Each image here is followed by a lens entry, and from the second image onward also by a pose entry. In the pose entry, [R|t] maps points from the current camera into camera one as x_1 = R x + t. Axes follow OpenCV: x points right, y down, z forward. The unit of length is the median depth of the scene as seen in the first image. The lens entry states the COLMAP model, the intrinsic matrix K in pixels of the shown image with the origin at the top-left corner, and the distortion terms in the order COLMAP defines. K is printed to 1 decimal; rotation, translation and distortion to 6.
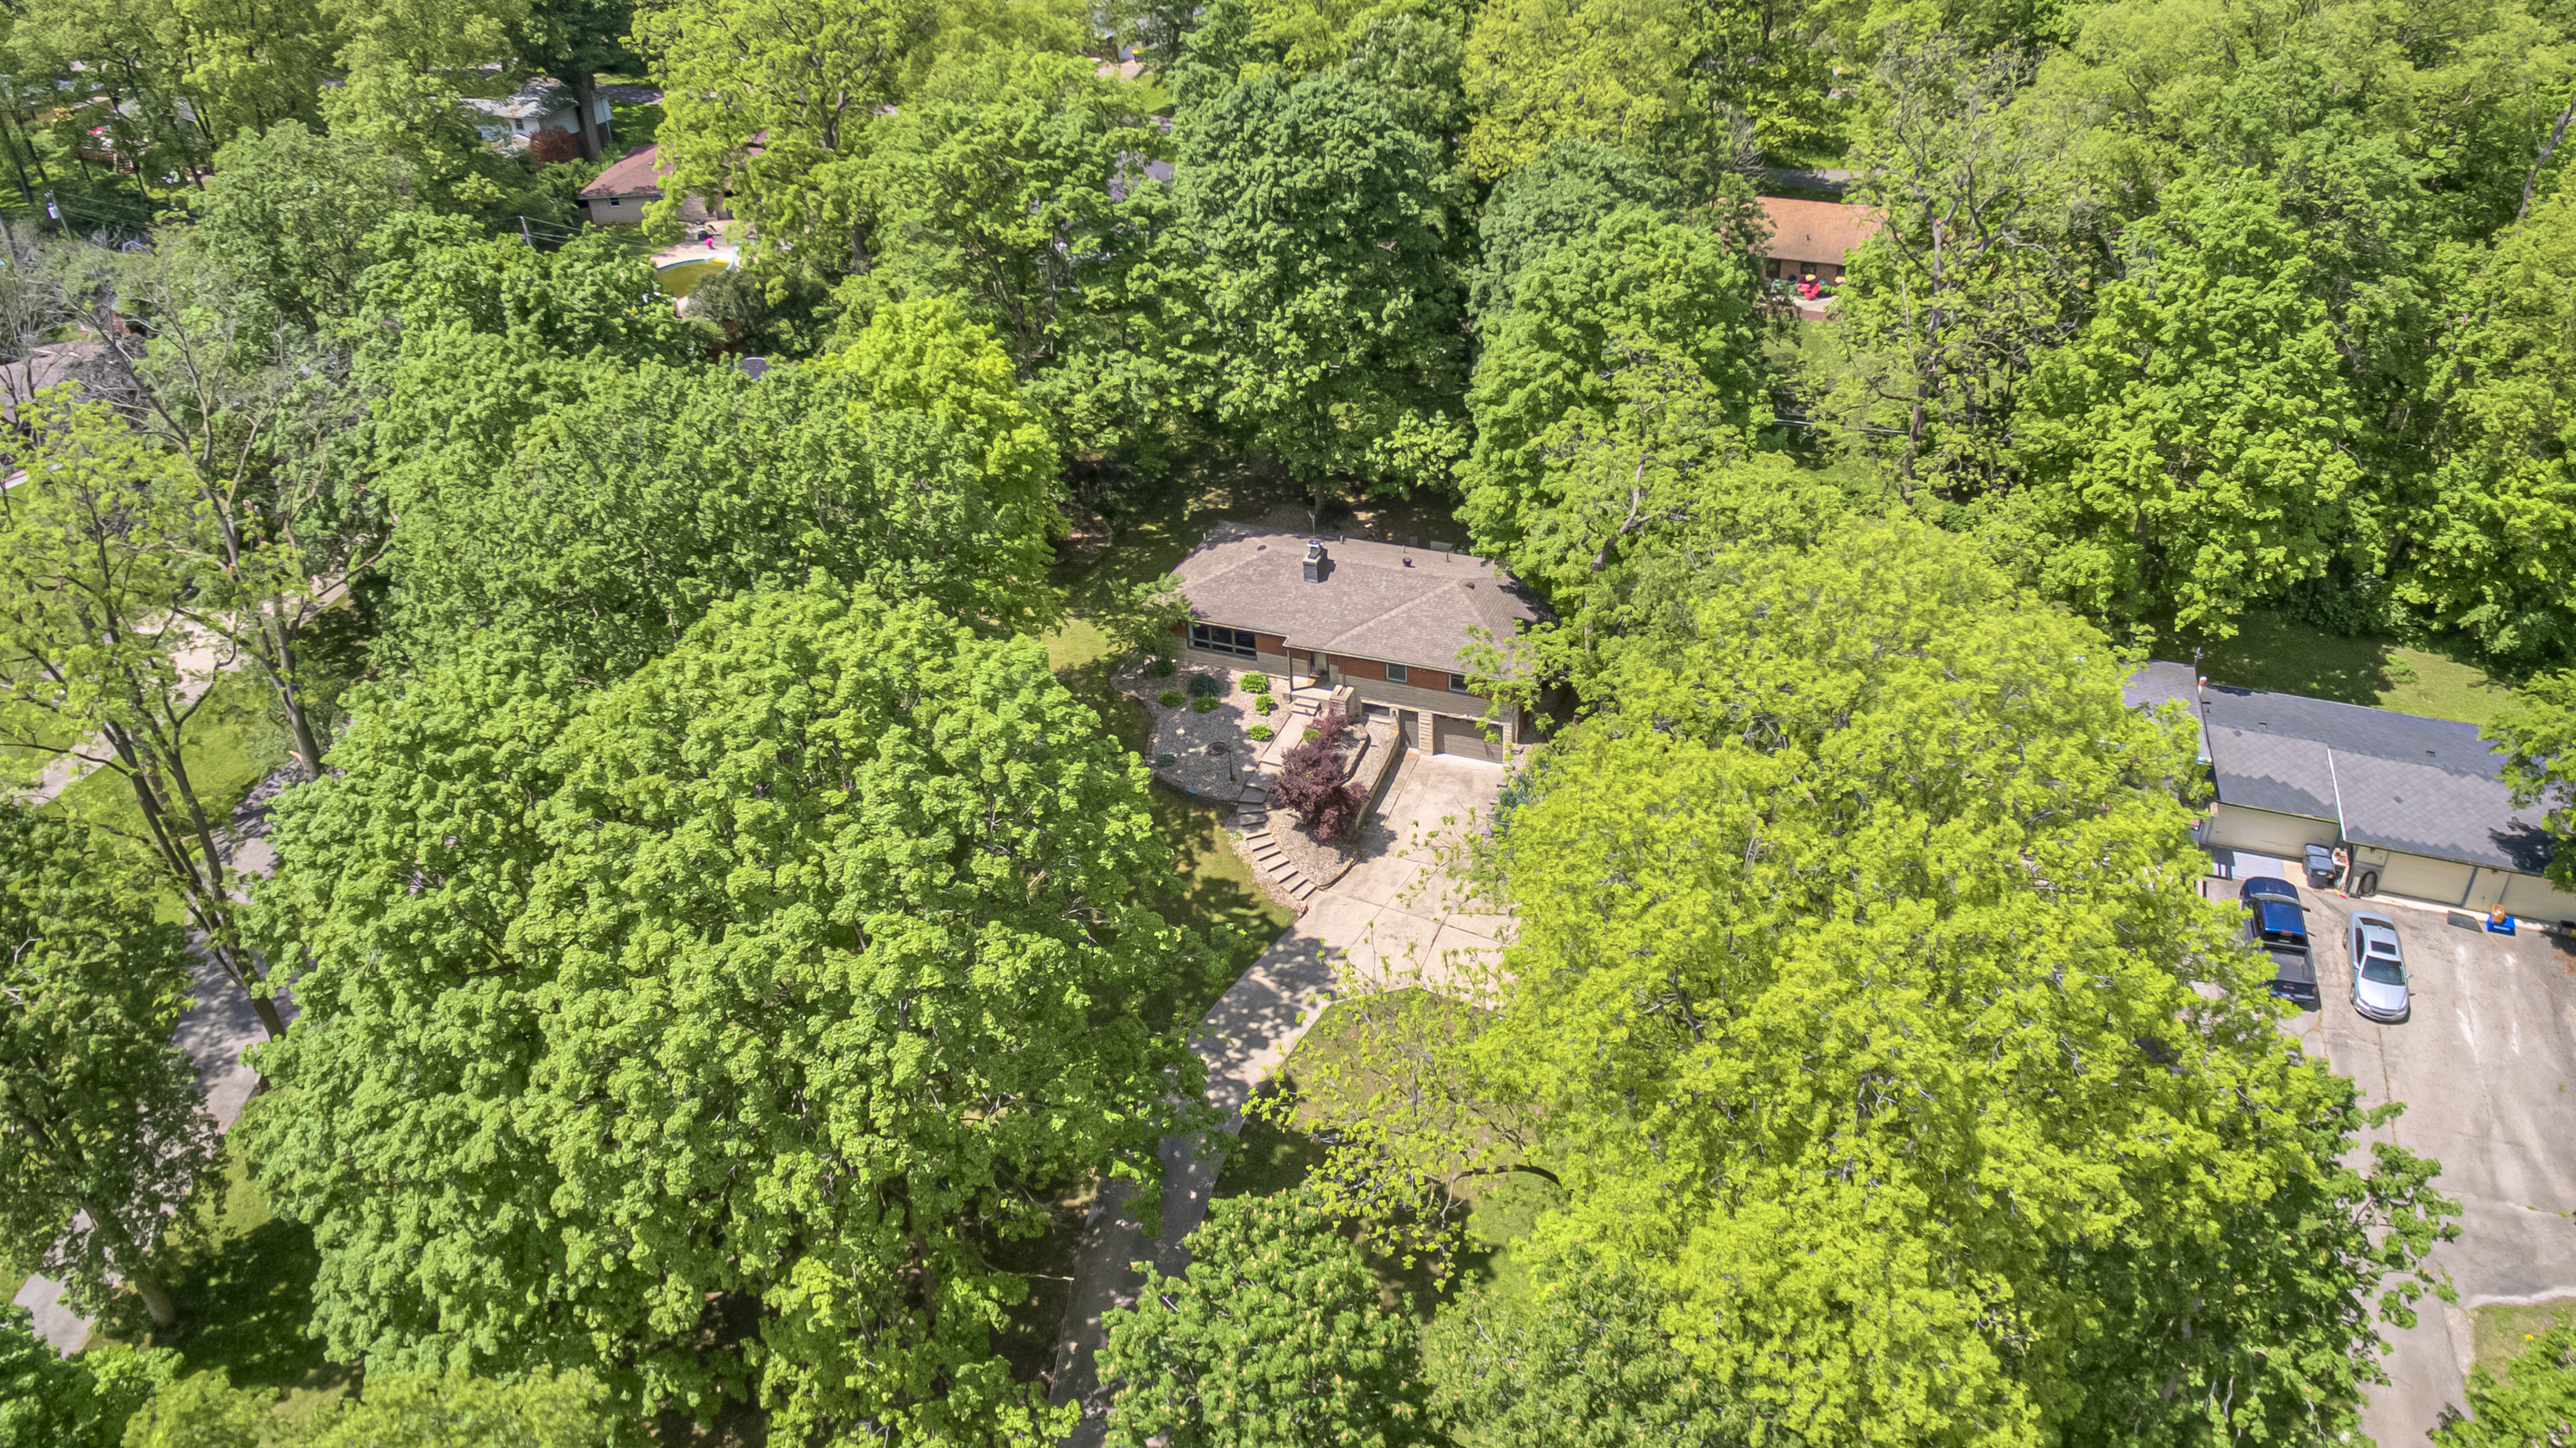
lens RADIAL K [[1732.1, 0, 1431.4], [0, 1732.1, 633.3], [0, 0, 1]] dist [-0.106902, 0.077545]
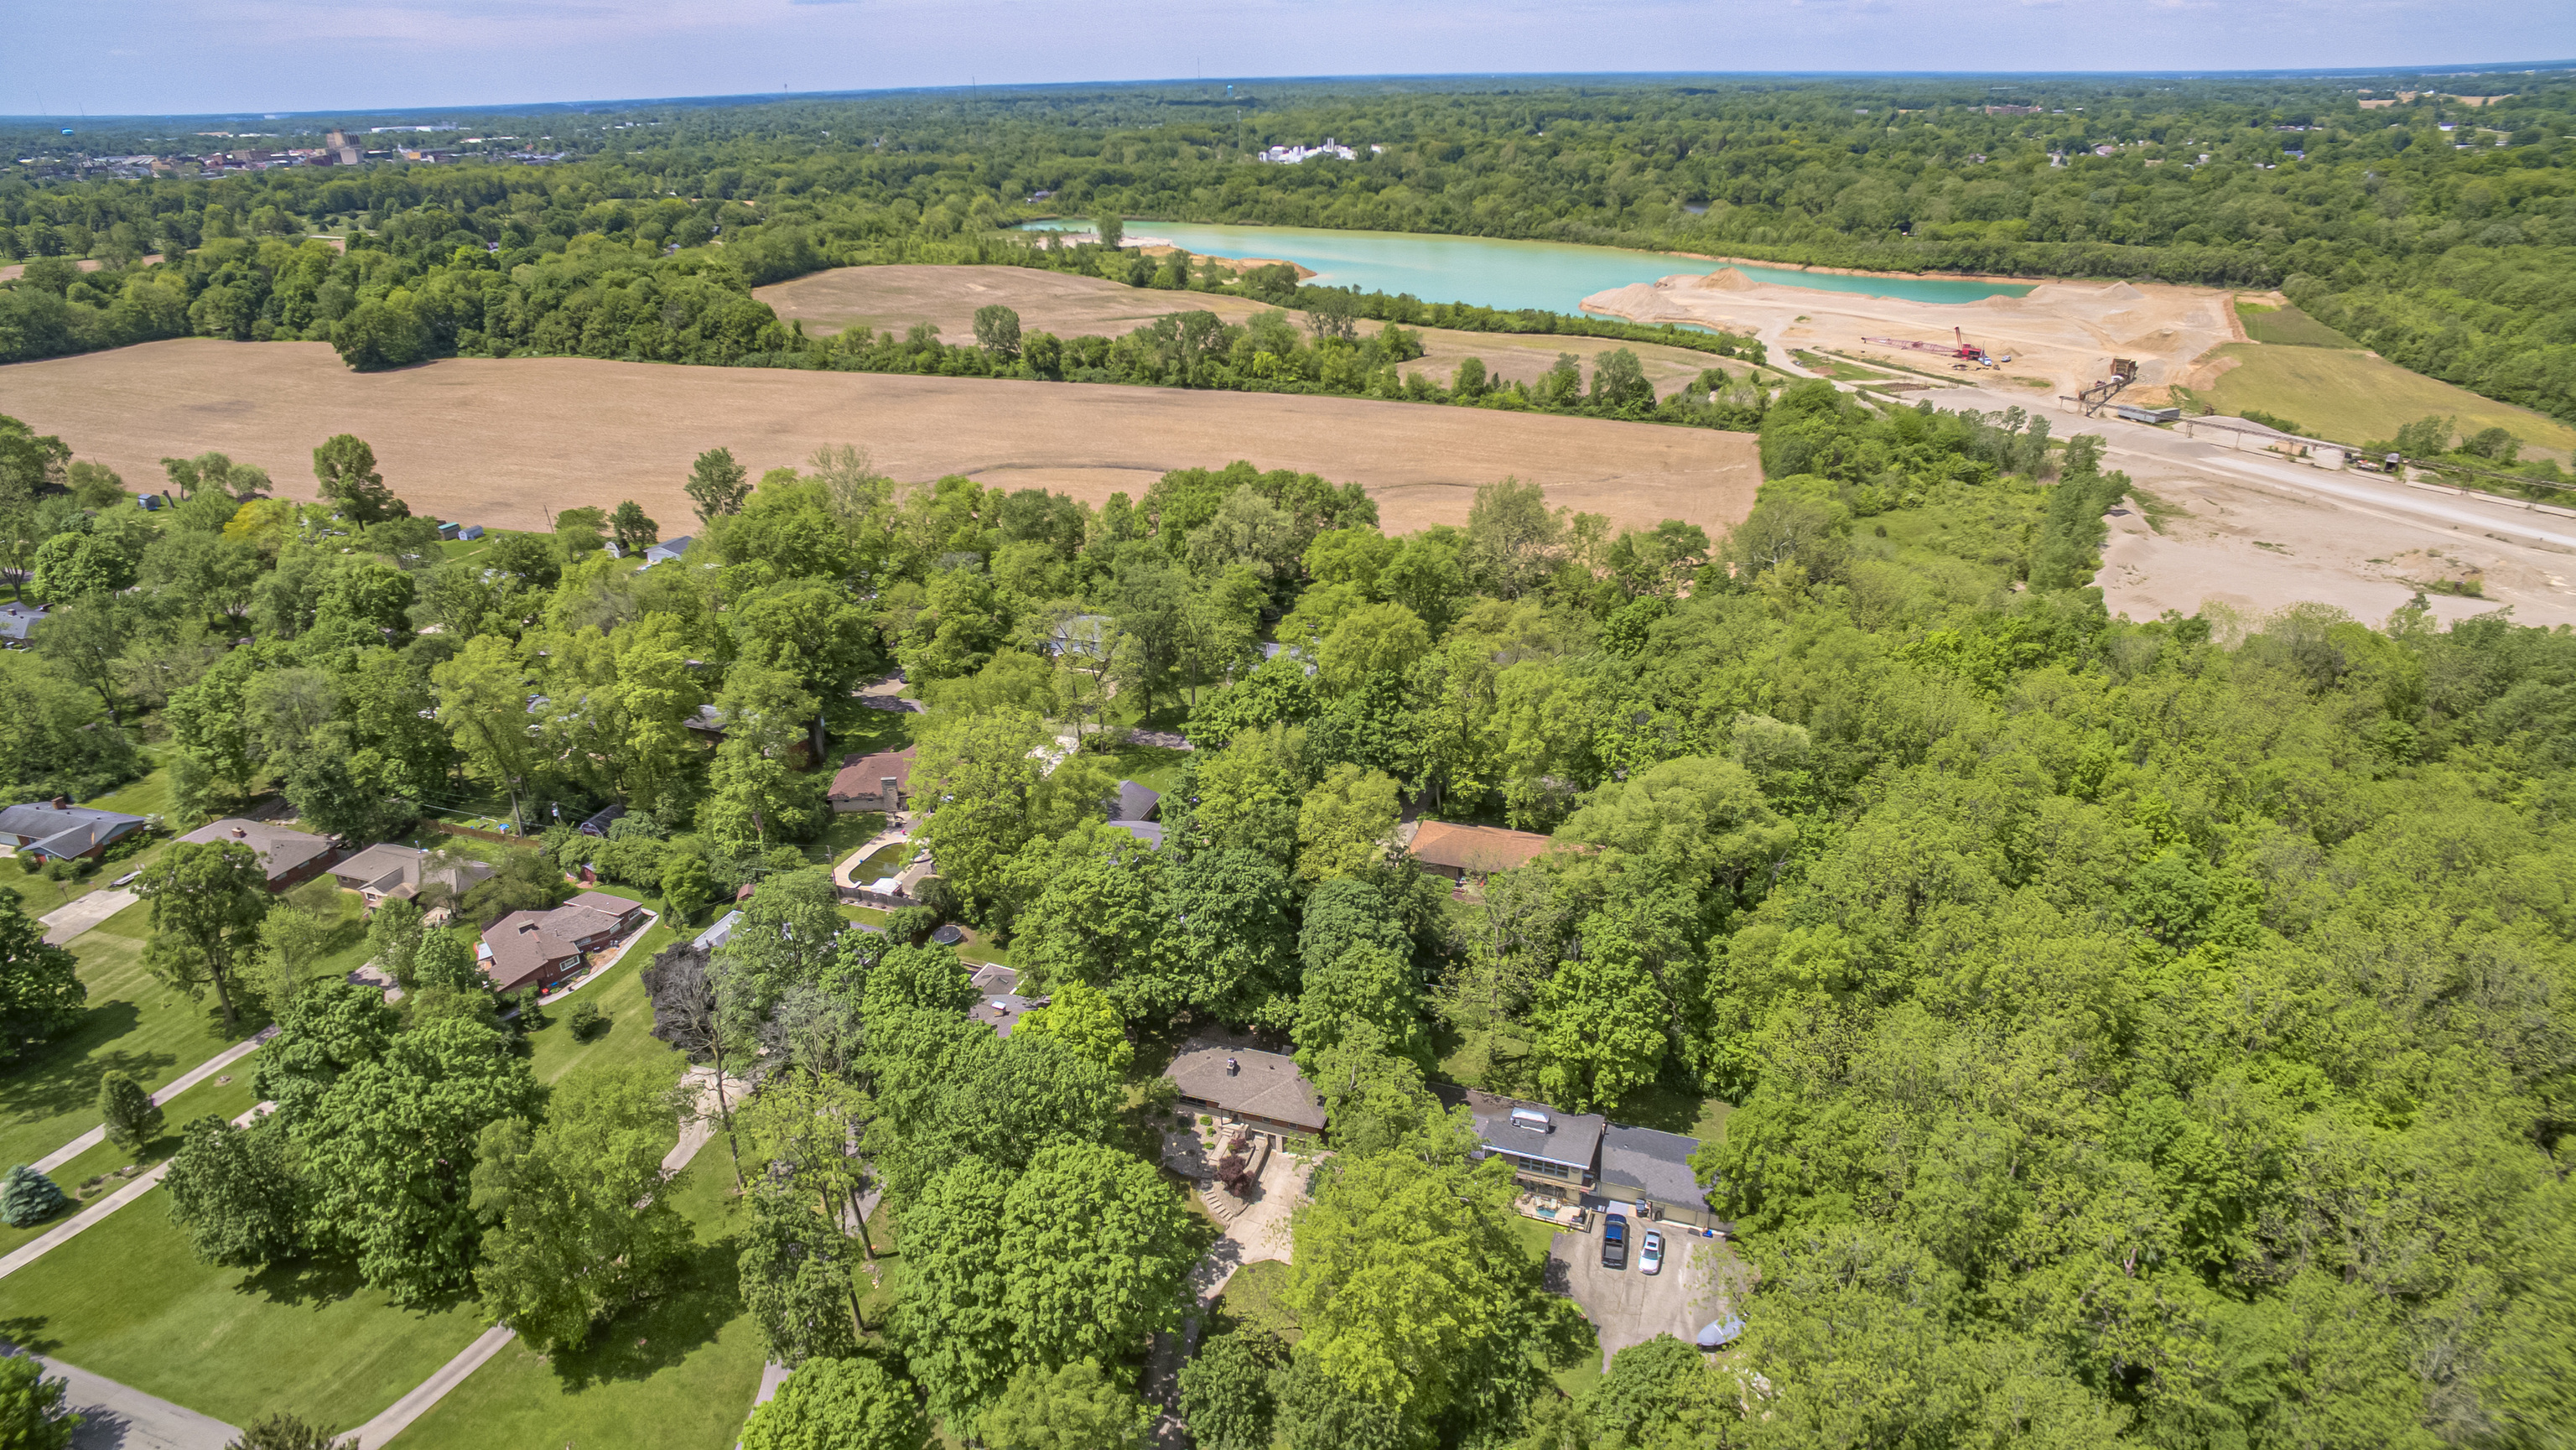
lens RADIAL K [[1535.5, 0, 1314.7], [0, 1535.5, 685.0], [0, 0, 1]] dist [-0.122139, 0.092359]
pose [[0.999984, -0.004113, -0.003872, 0.058844], [0.003634, 0.993172, -0.116606, -0.341070], [0.004326, 0.116590, 0.993171, -1.189606]]
